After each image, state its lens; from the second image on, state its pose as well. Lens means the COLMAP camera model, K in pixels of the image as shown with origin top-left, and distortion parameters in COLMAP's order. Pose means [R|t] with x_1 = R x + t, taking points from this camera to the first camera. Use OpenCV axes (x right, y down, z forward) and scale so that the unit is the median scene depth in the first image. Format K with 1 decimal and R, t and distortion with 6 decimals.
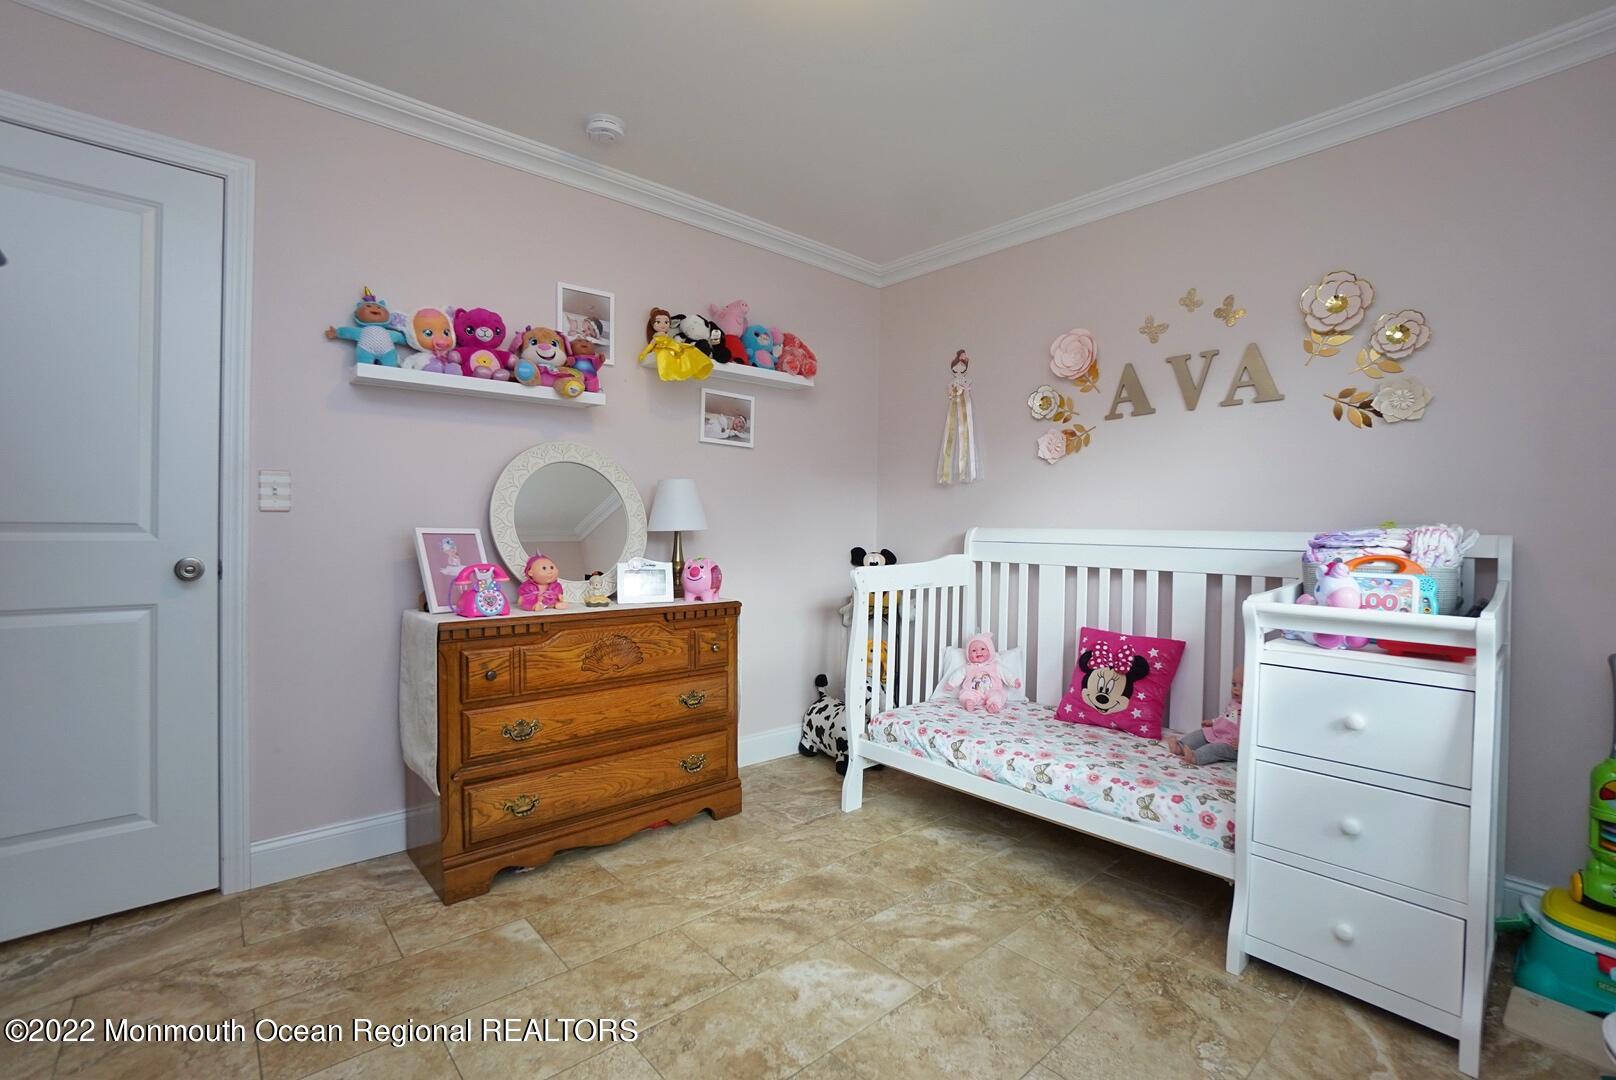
lens RADIAL K [[714.8, 0, 801.8], [0, 714.8, 529.6], [0, 0, 1]] dist [-0.062490, 0.021260]
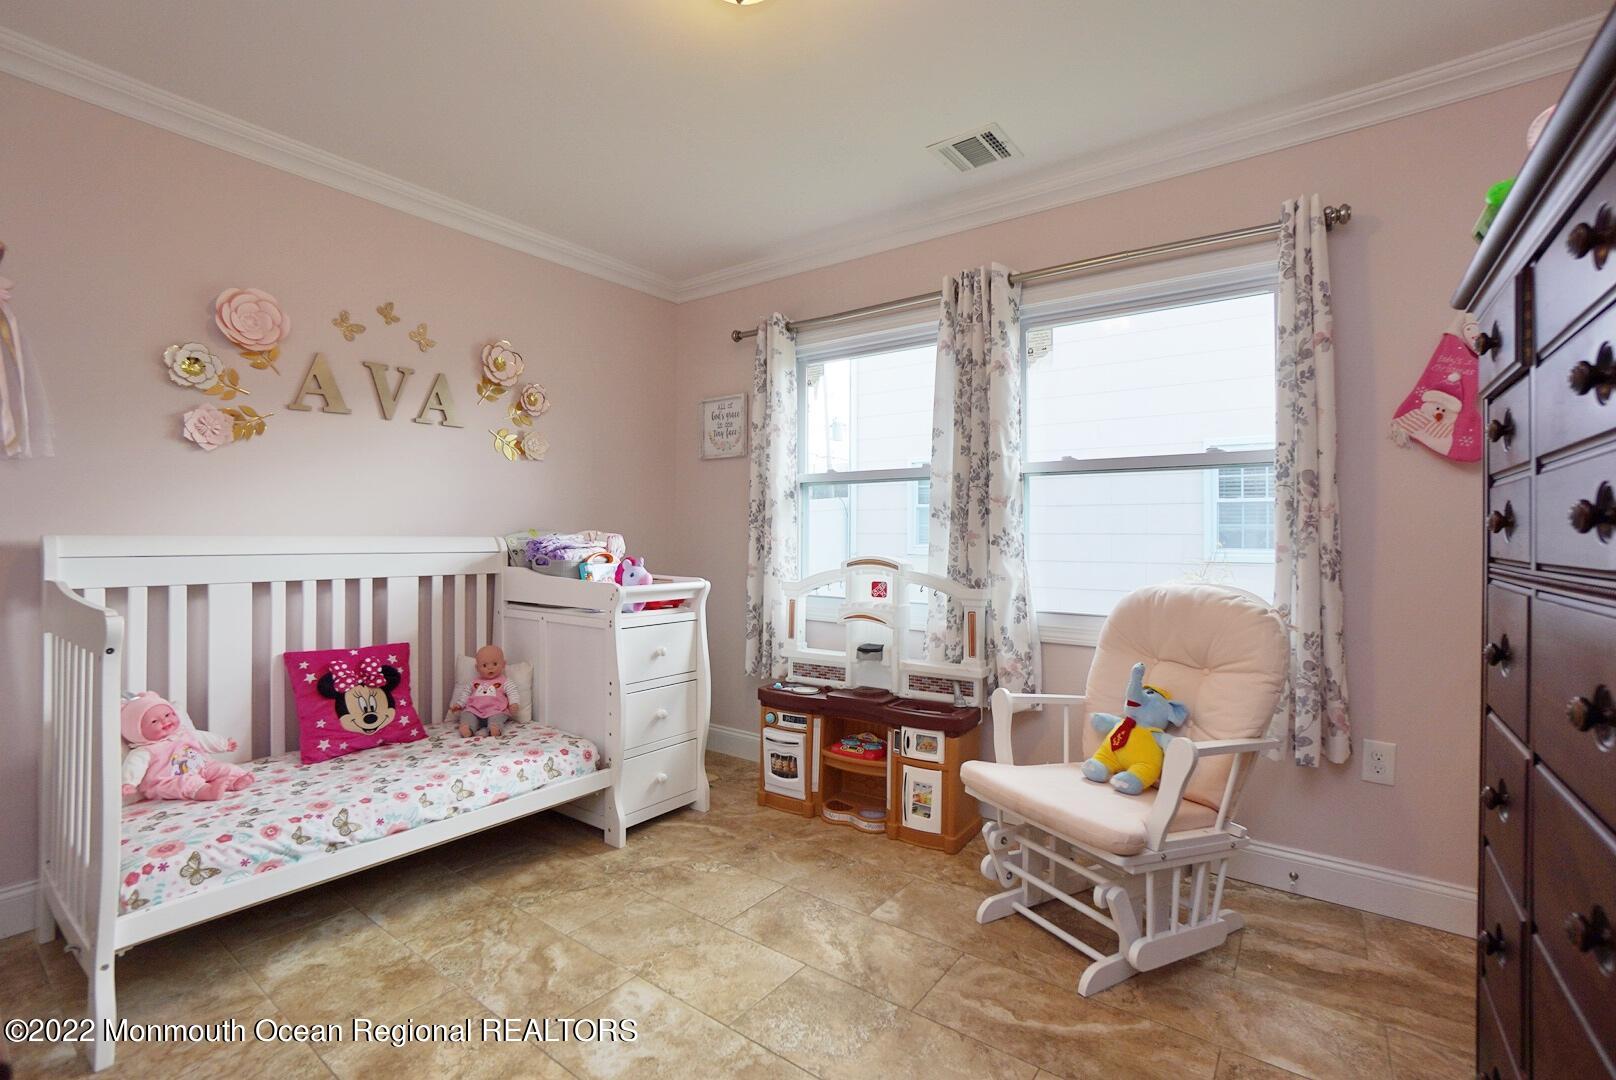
lens RADIAL K [[714.8, 0, 796.8], [0, 714.8, 534.5], [0, 0, 1]] dist [-0.062490, 0.021260]
pose [[-0.199396, -0.012841, 0.979835, -0.602335], [-0.004085, 0.999916, 0.012273, -0.017763], [-0.979910, -0.001555, -0.199432, 0.645612]]
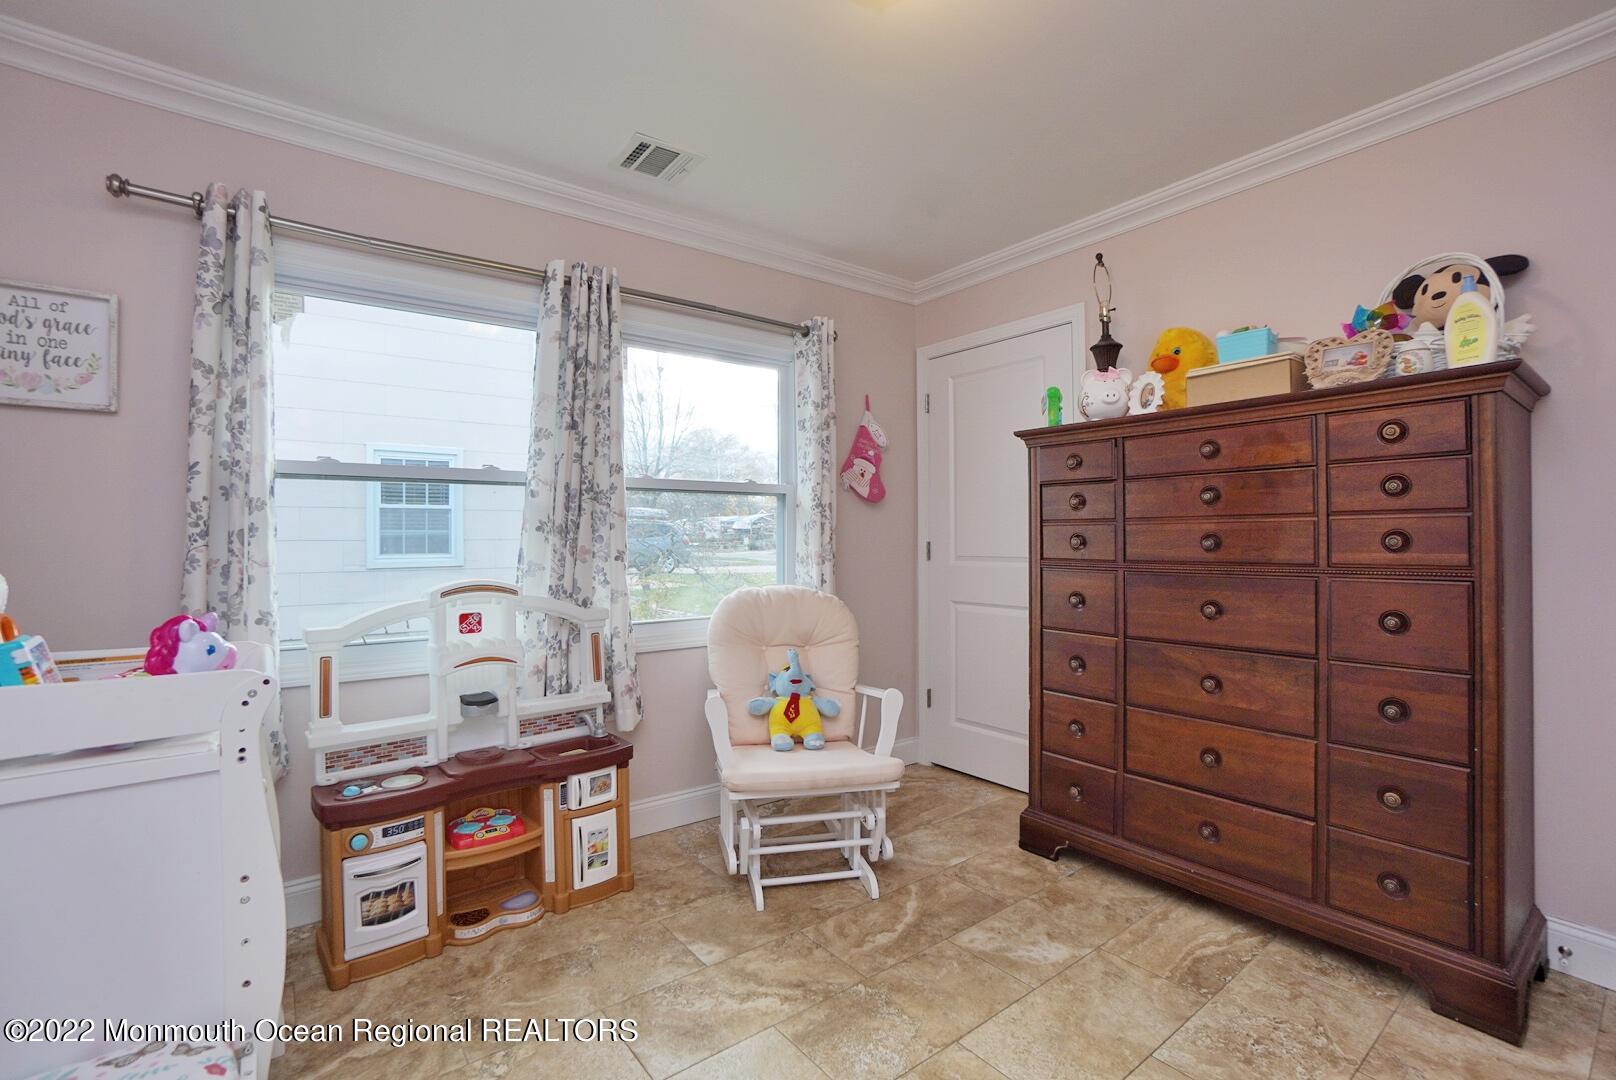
lens RADIAL K [[714.8, 0, 803.8], [0, 714.8, 534.5], [0, 0, 1]] dist [-0.062490, 0.021260]
pose [[-0.997292, -0.008063, 0.073096, 0.032650], [-0.007953, 0.999967, 0.001789, -0.032040], [-0.073108, 0.001203, -0.997323, 1.152655]]
